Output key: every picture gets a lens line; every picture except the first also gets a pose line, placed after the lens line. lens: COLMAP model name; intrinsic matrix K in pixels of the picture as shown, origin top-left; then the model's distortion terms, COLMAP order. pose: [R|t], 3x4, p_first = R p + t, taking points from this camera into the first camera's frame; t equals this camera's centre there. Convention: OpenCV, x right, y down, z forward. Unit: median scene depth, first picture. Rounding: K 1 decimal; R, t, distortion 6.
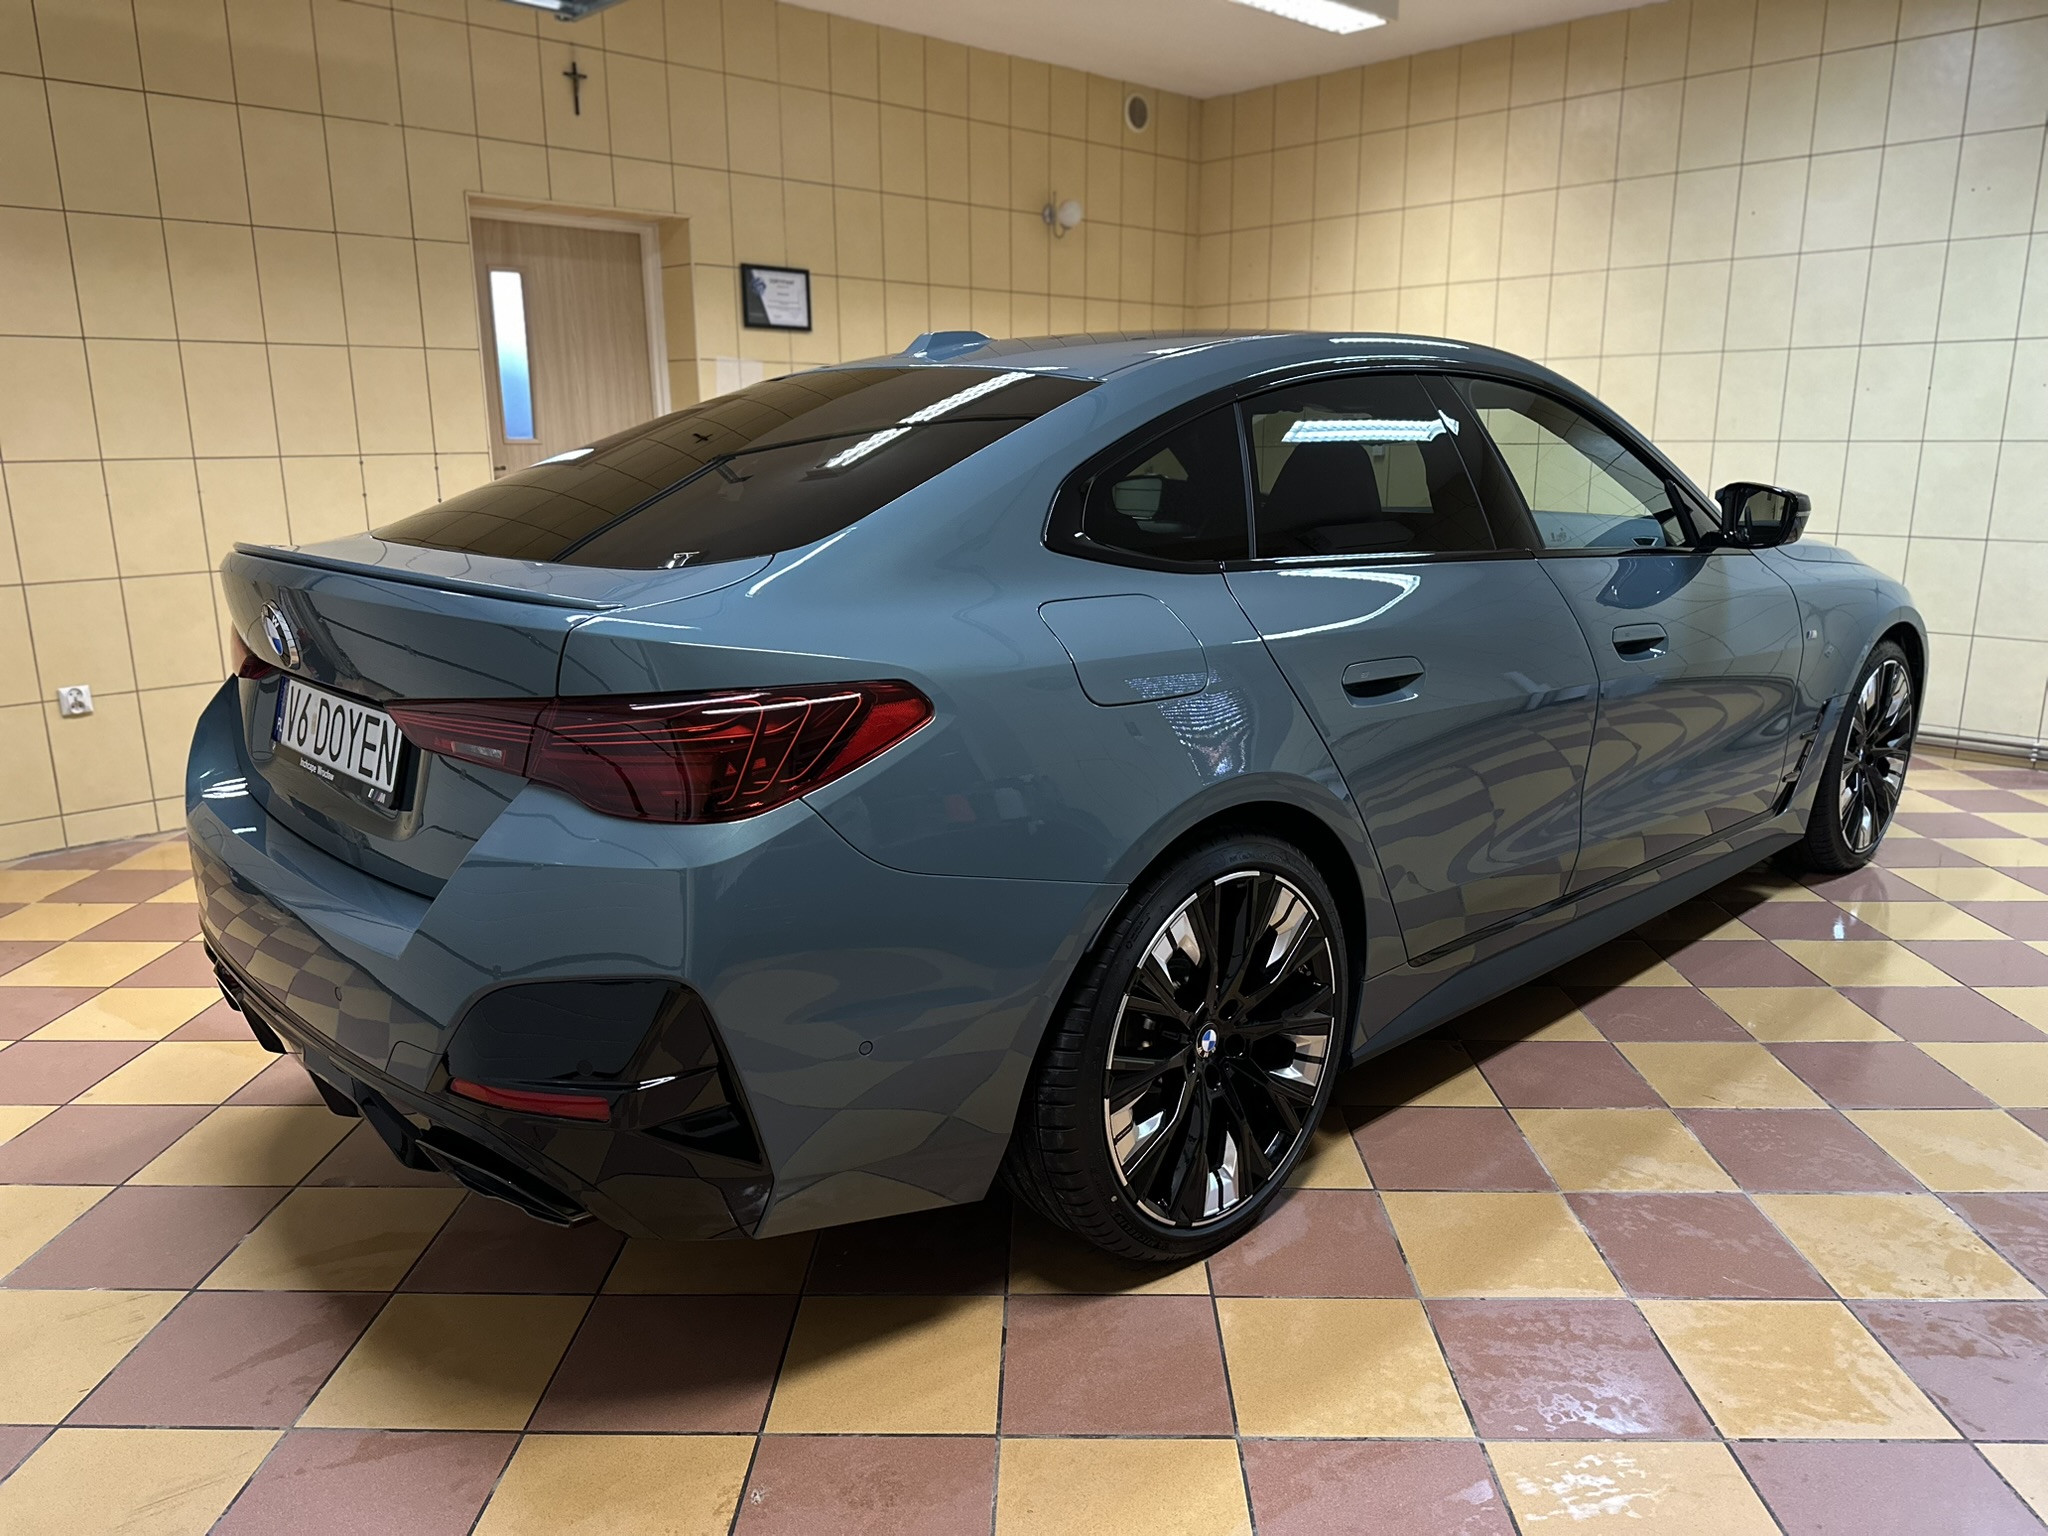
lens RADIAL K [[1449.3, 0, 1059.7], [0, 1449.3, 777.0], [0, 0, 1]] dist [0.018895, -0.031303]
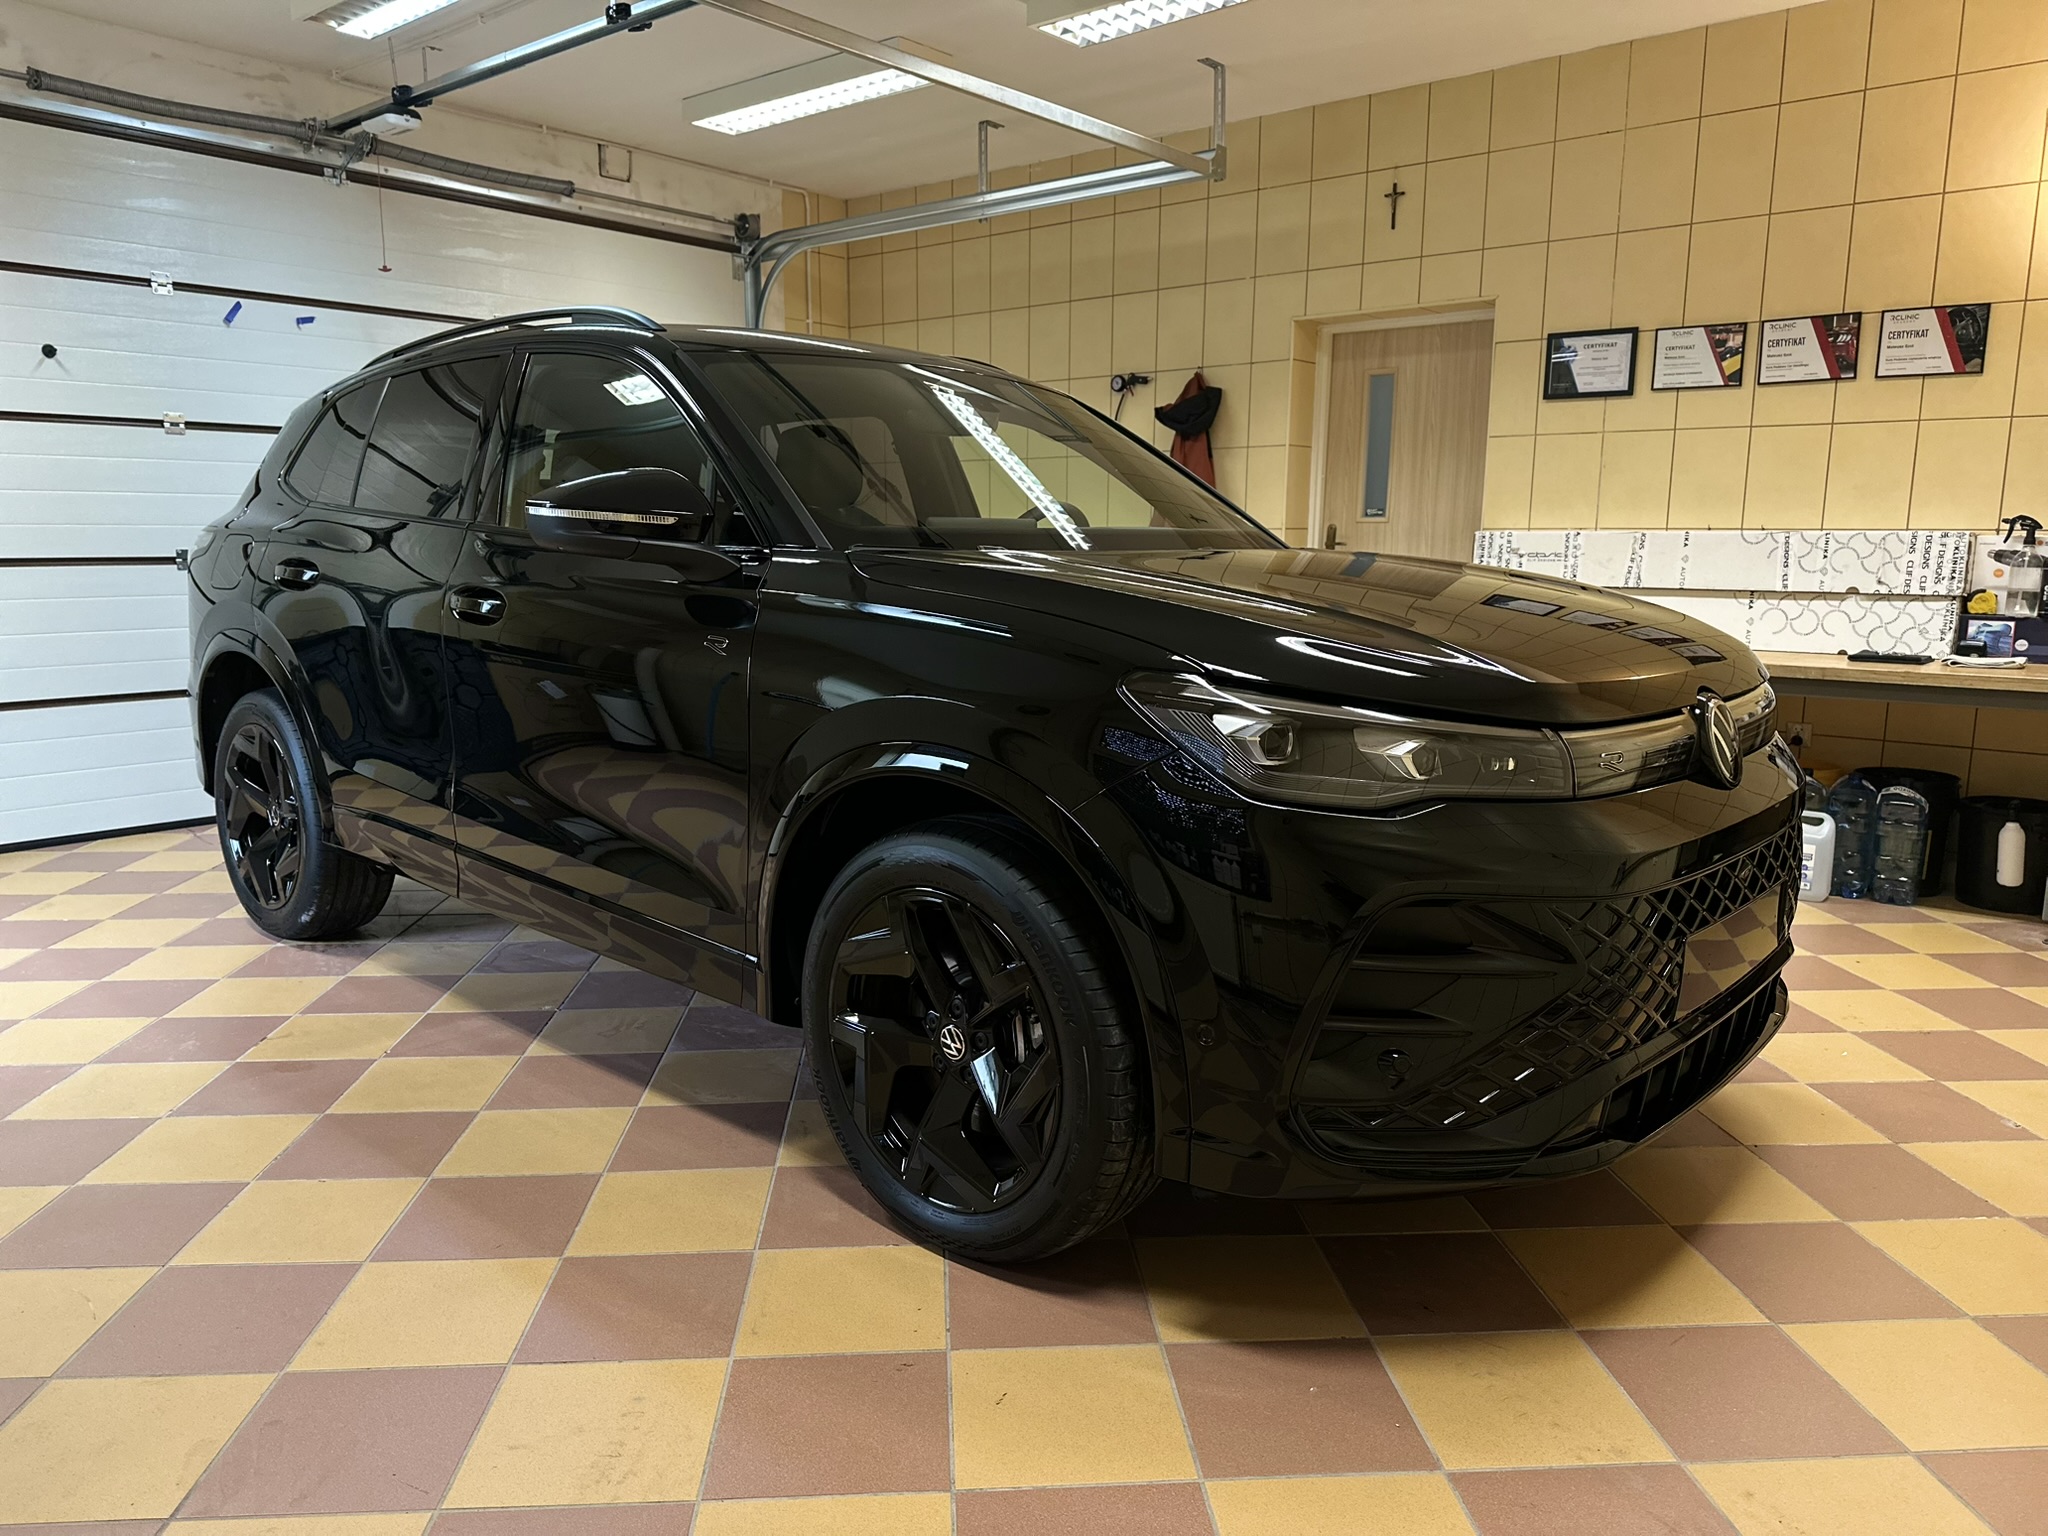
lens RADIAL K [[1449.3, 0, 1020.3], [0, 1449.3, 780.4], [0, 0, 1]] dist [0.018895, -0.031303]
pose [[0.073444, 0.173735, -0.982050, 0.857968], [-0.237920, 0.959330, 0.151922, -0.156686], [0.968504, 0.222491, 0.111792, 0.722860]]
